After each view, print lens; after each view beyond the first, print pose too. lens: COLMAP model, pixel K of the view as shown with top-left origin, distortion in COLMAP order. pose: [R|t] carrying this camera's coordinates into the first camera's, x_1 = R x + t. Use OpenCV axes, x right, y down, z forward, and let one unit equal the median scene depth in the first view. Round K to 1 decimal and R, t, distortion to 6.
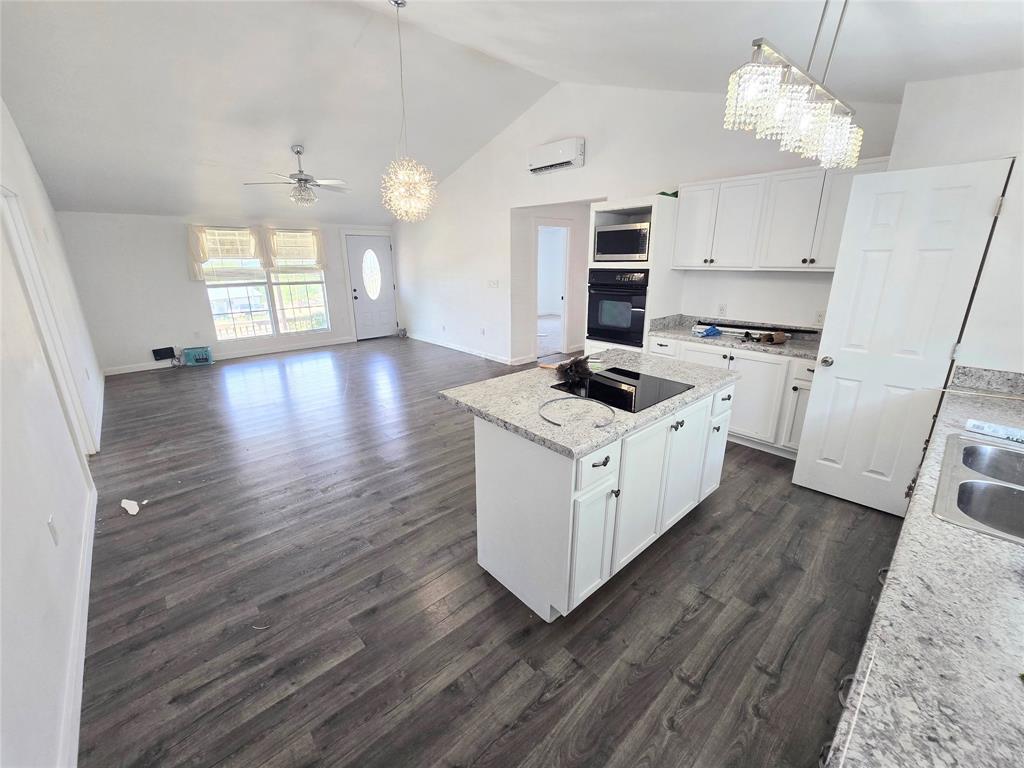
lens RADIAL K [[421.1, 0, 511.1], [0, 421.1, 384.7], [0, 0, 1]] dist [0.003057, 0.001793]
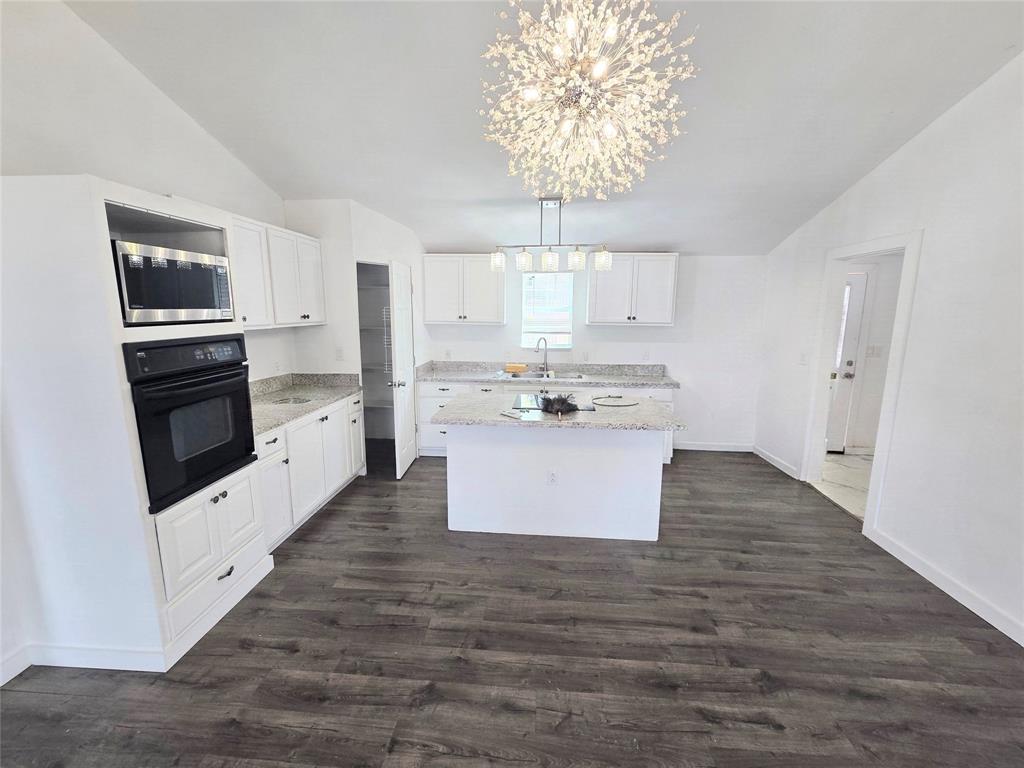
lens RADIAL K [[421.1, 0, 511.1], [0, 421.1, 381.1], [0, 0, 1]] dist [0.003057, 0.001793]
pose [[-0.682375, -0.132037, 0.718978, -0.418054], [0.201151, 0.911666, 0.358334, -0.388388], [-0.702782, 0.389141, -0.595539, 1.235203]]
